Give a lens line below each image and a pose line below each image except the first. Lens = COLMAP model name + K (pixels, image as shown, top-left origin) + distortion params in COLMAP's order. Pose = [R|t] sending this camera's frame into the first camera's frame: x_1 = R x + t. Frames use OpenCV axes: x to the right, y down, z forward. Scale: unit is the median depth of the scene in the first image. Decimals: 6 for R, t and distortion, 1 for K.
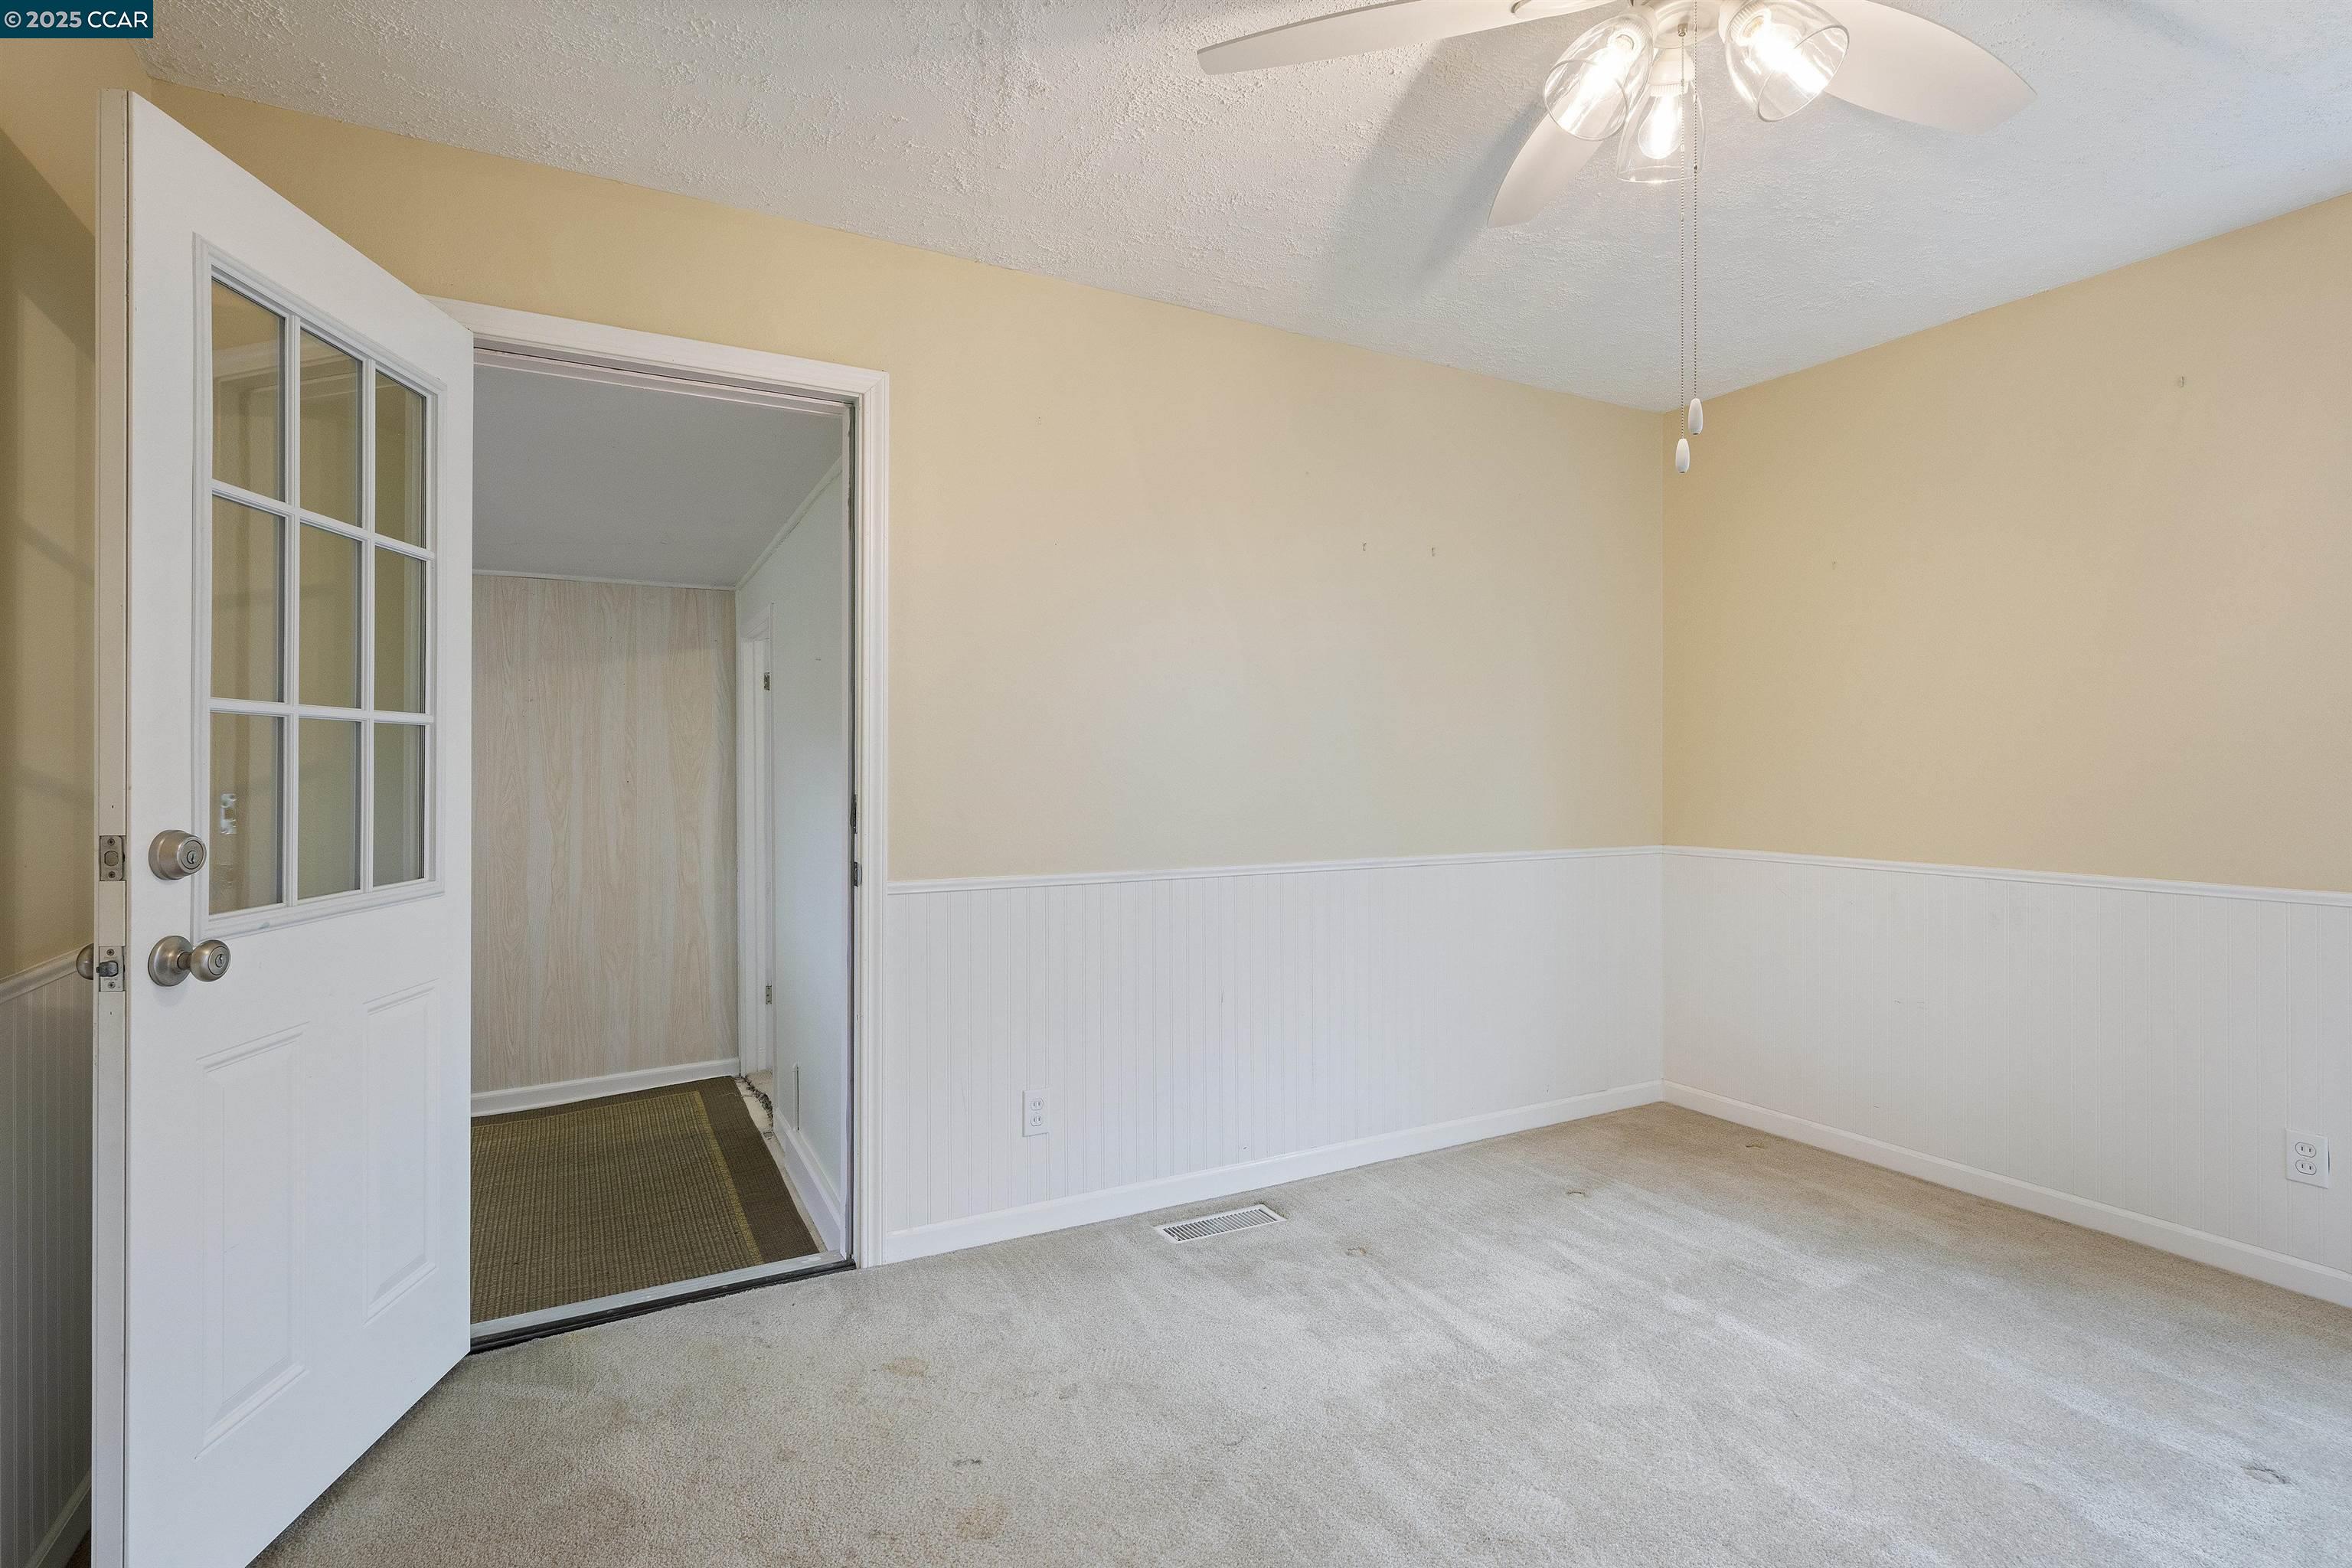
lens RADIAL K [[1099.6, 0, 1176.0], [0, 1099.6, 784.0], [0, 0, 1]] dist [0.002709, 0.000327]
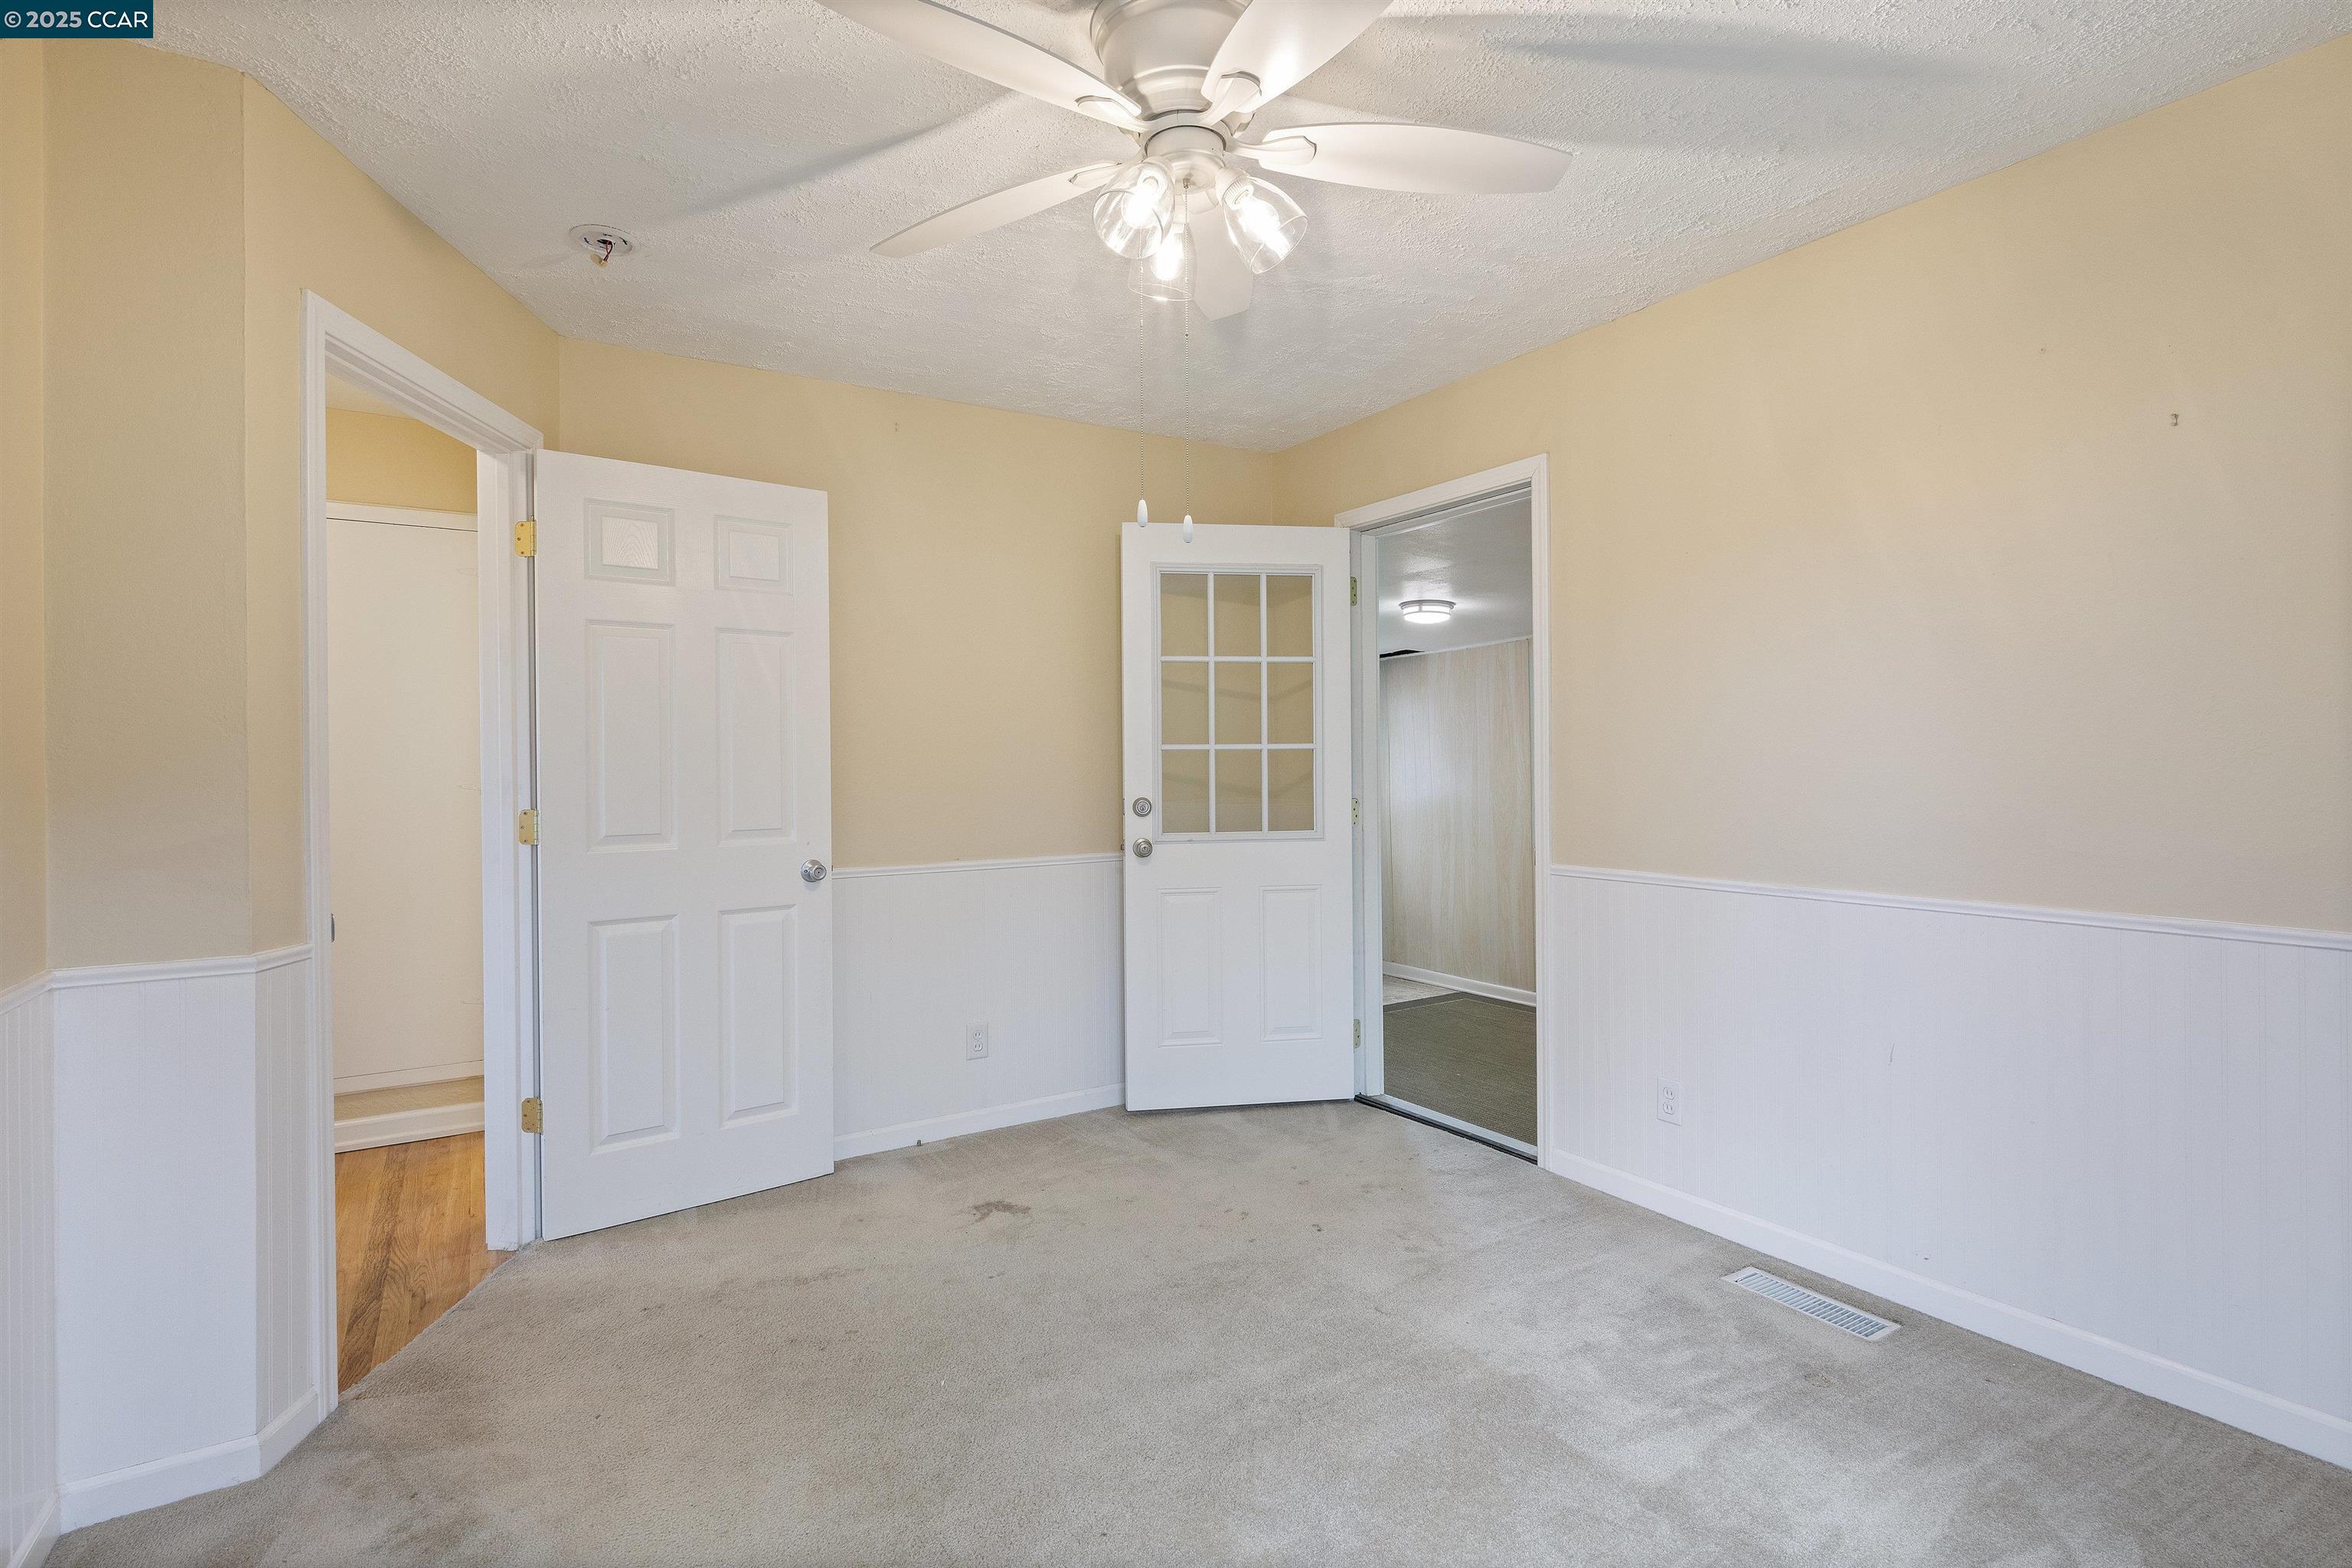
lens RADIAL K [[1099.6, 0, 1176.0], [0, 1099.6, 784.0], [0, 0, 1]] dist [0.002709, 0.000327]
pose [[0.082281, 0.013716, -0.996515, 1.182010], [-0.004039, 0.999902, 0.013429, -0.018049], [0.996601, 0.002920, 0.082329, 0.610811]]
